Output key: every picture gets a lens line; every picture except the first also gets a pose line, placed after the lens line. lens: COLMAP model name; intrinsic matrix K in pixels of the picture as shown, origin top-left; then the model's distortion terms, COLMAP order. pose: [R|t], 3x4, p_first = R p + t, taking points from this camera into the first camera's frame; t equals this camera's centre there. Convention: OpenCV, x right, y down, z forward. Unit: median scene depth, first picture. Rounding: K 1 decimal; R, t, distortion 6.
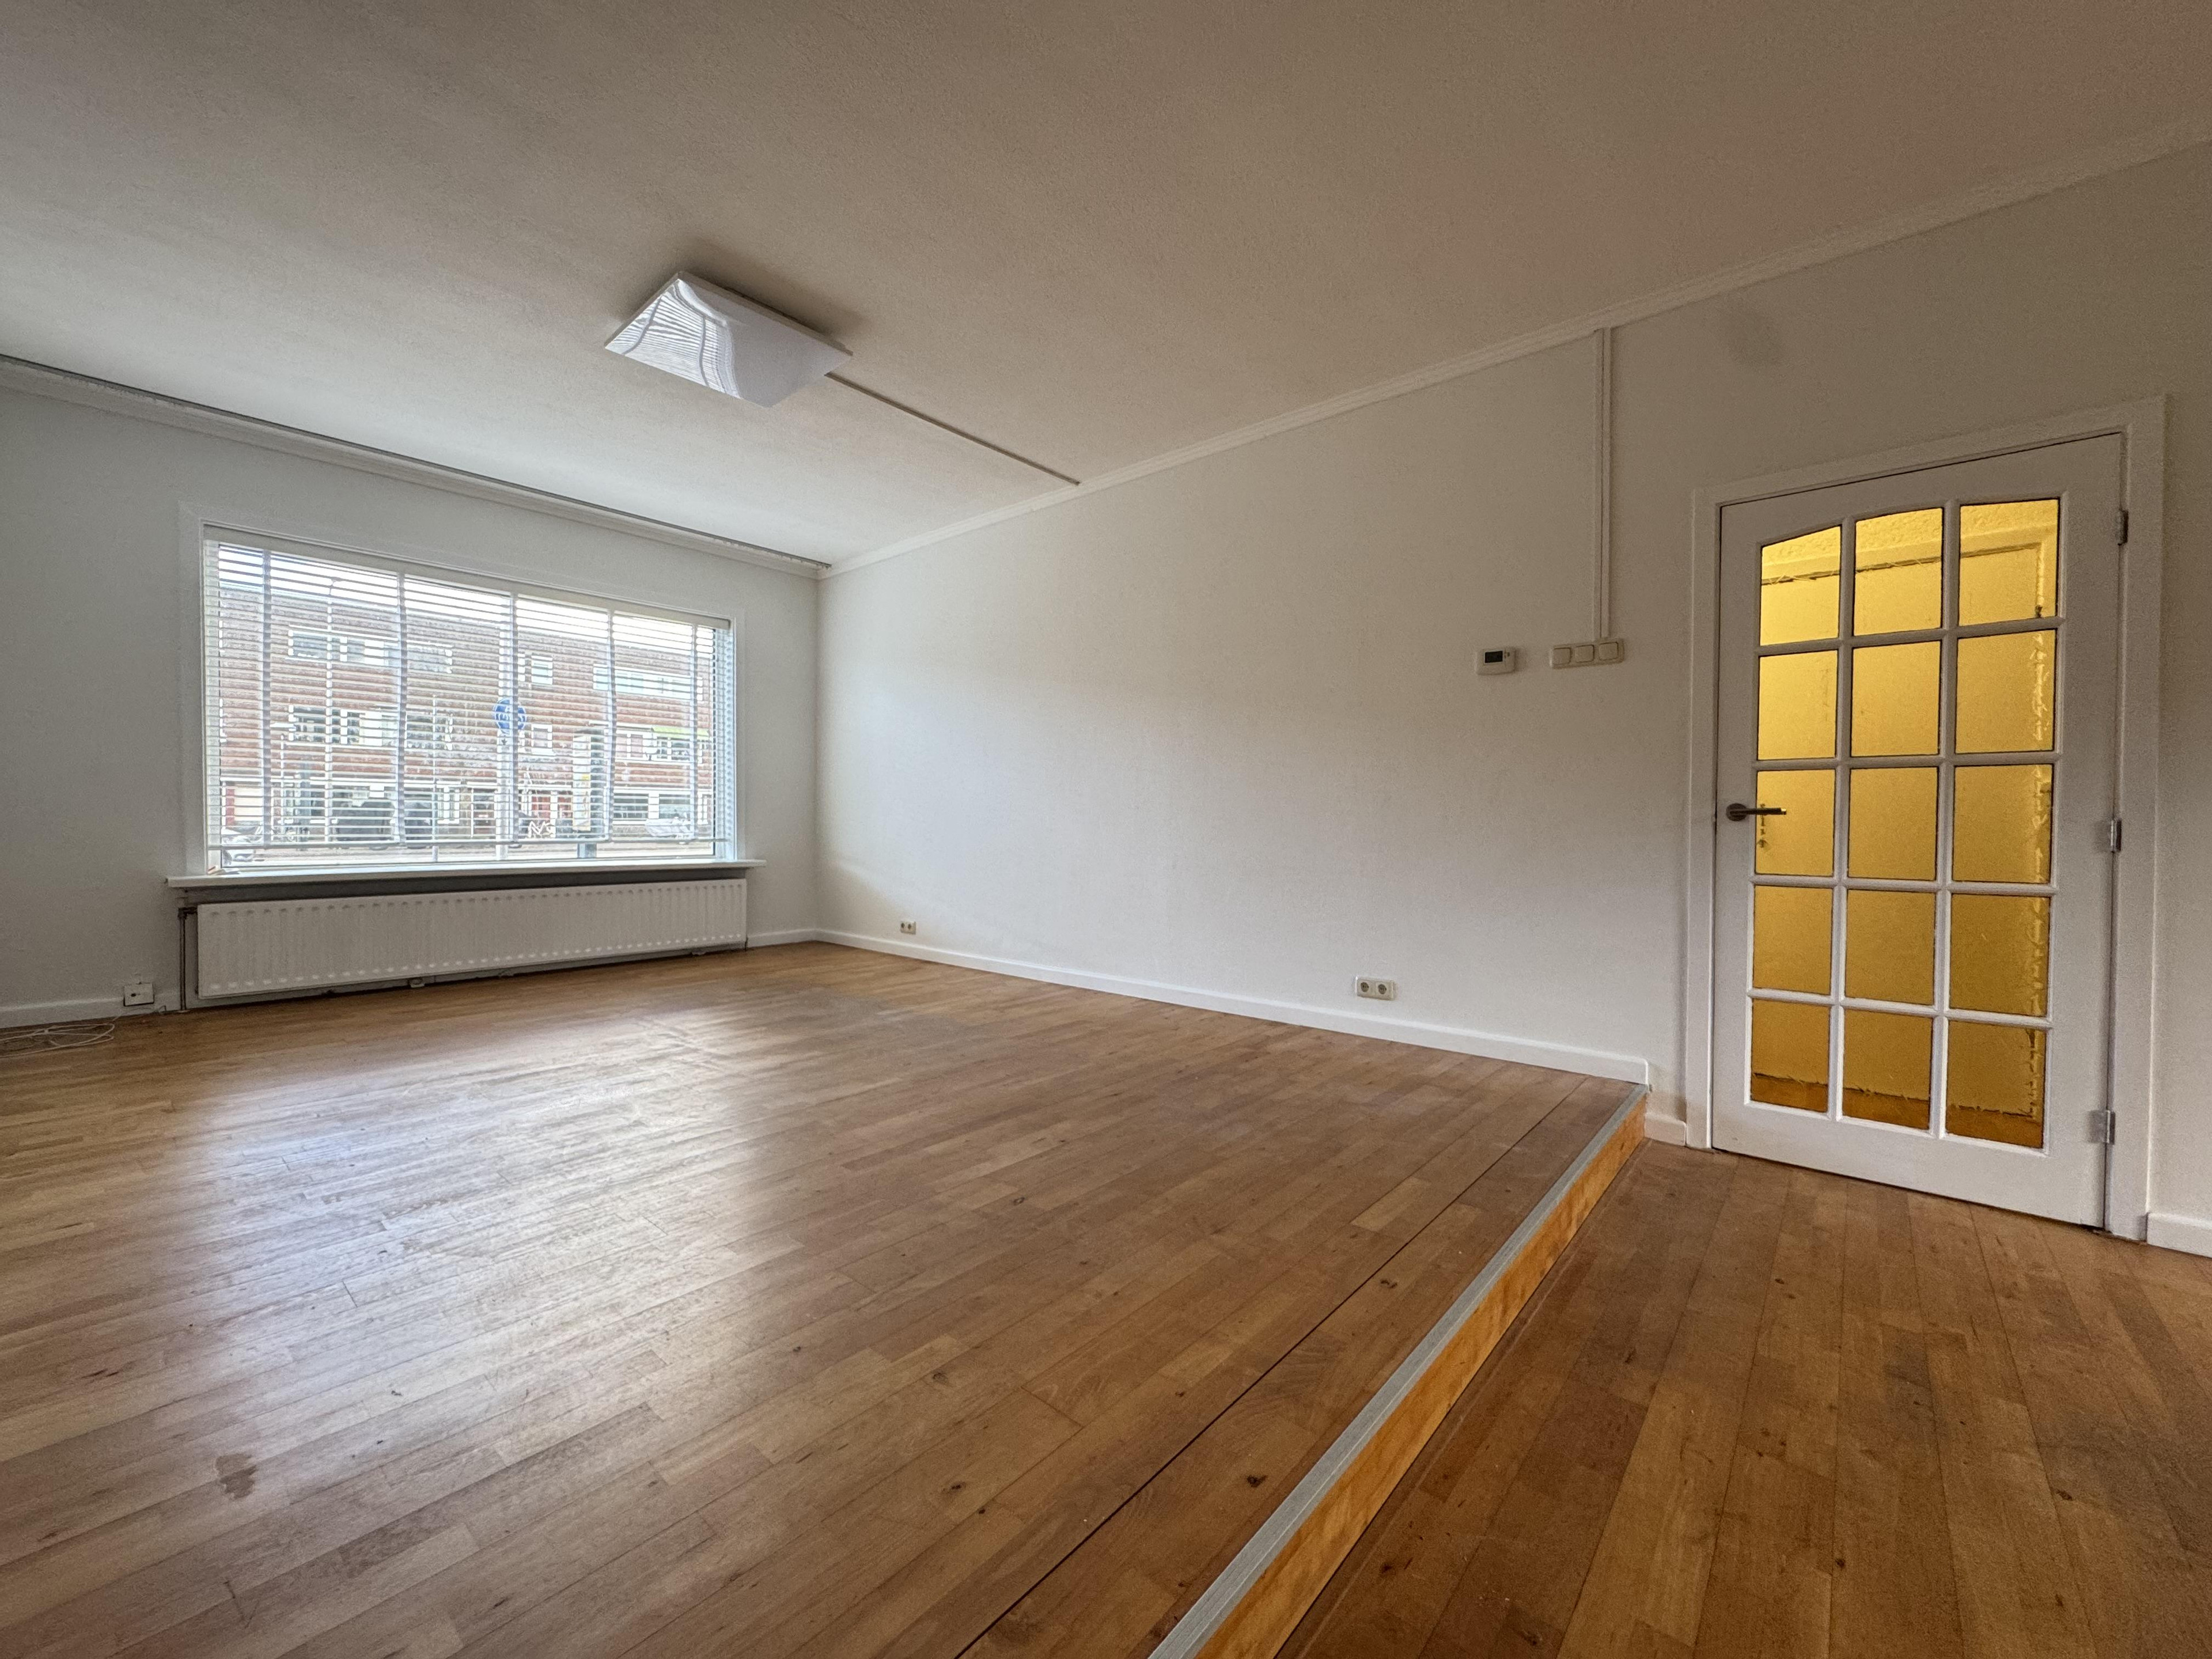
lens RADIAL K [[879.5, 0, 1108.1], [0, 879.5, 829.5], [0, 0, 1]] dist [-0.004386, 0.000593]
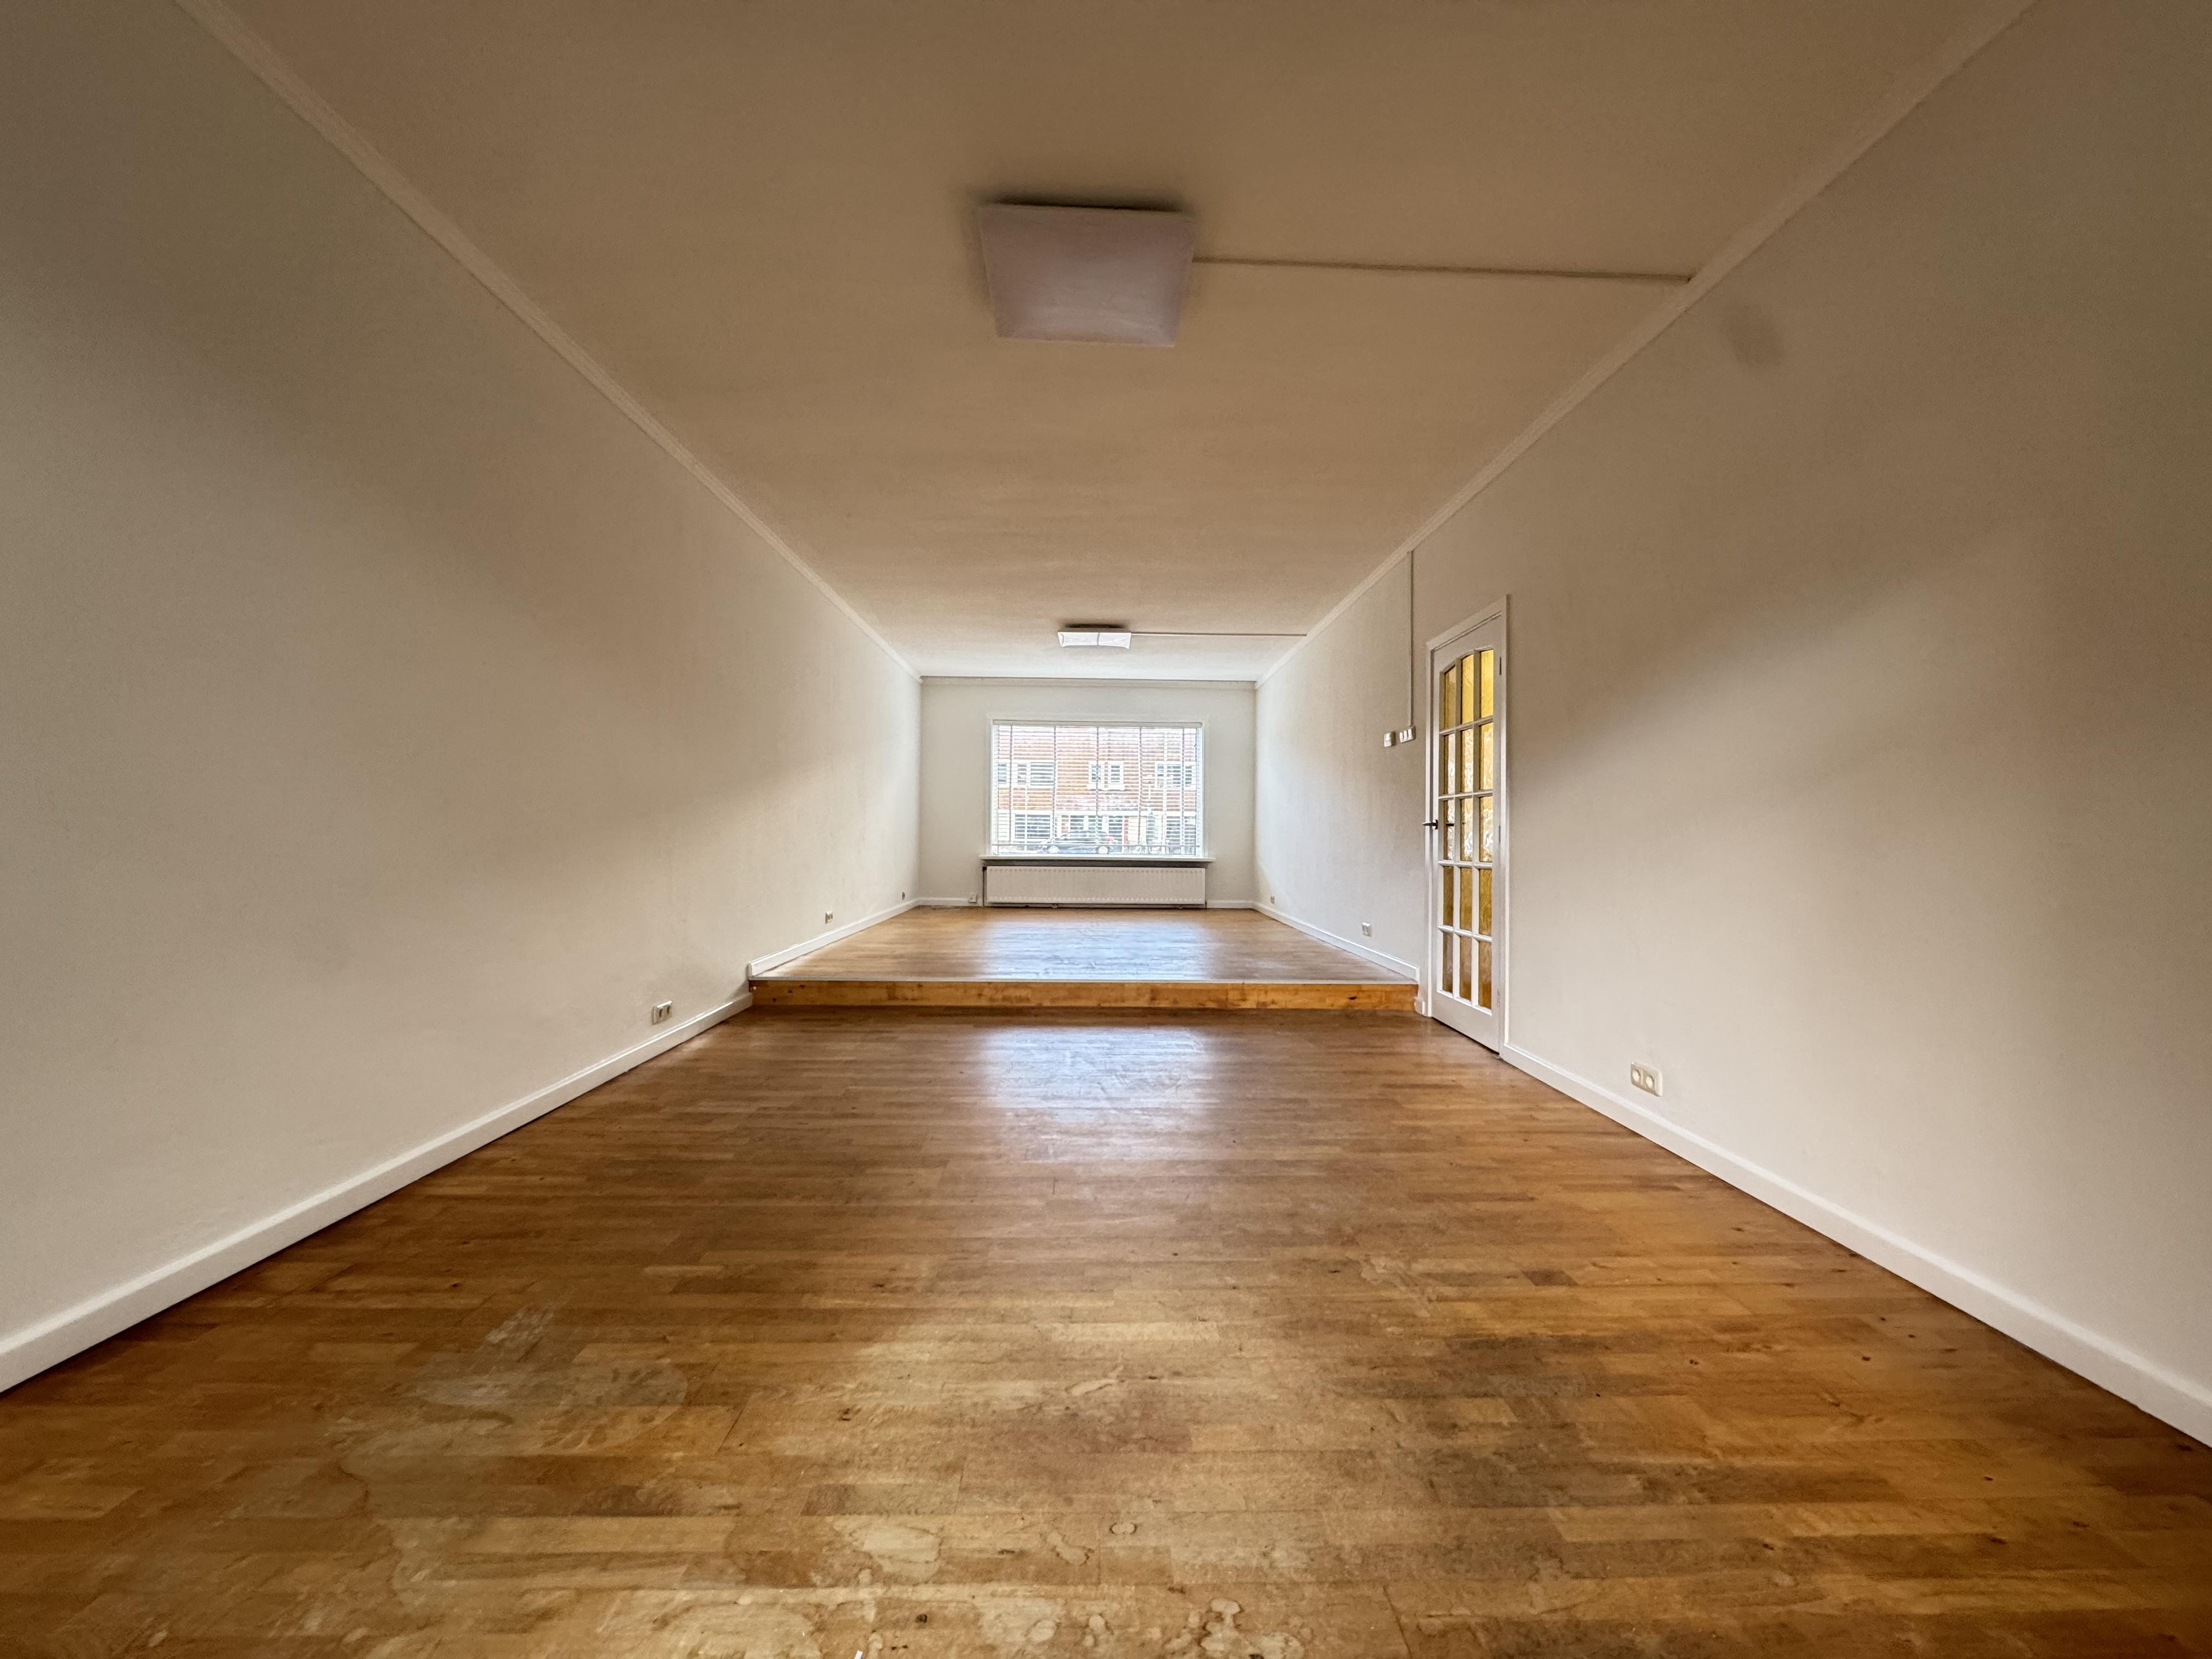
lens RADIAL K [[879.5, 0, 1108.1], [0, 879.5, 829.5], [0, 0, 1]] dist [-0.004386, 0.000593]
pose [[0.666957, -0.006782, -0.745066, 1.047989], [-0.011719, 0.999739, -0.019591, 0.021475], [0.745004, 0.021797, 0.666703, -0.436625]]
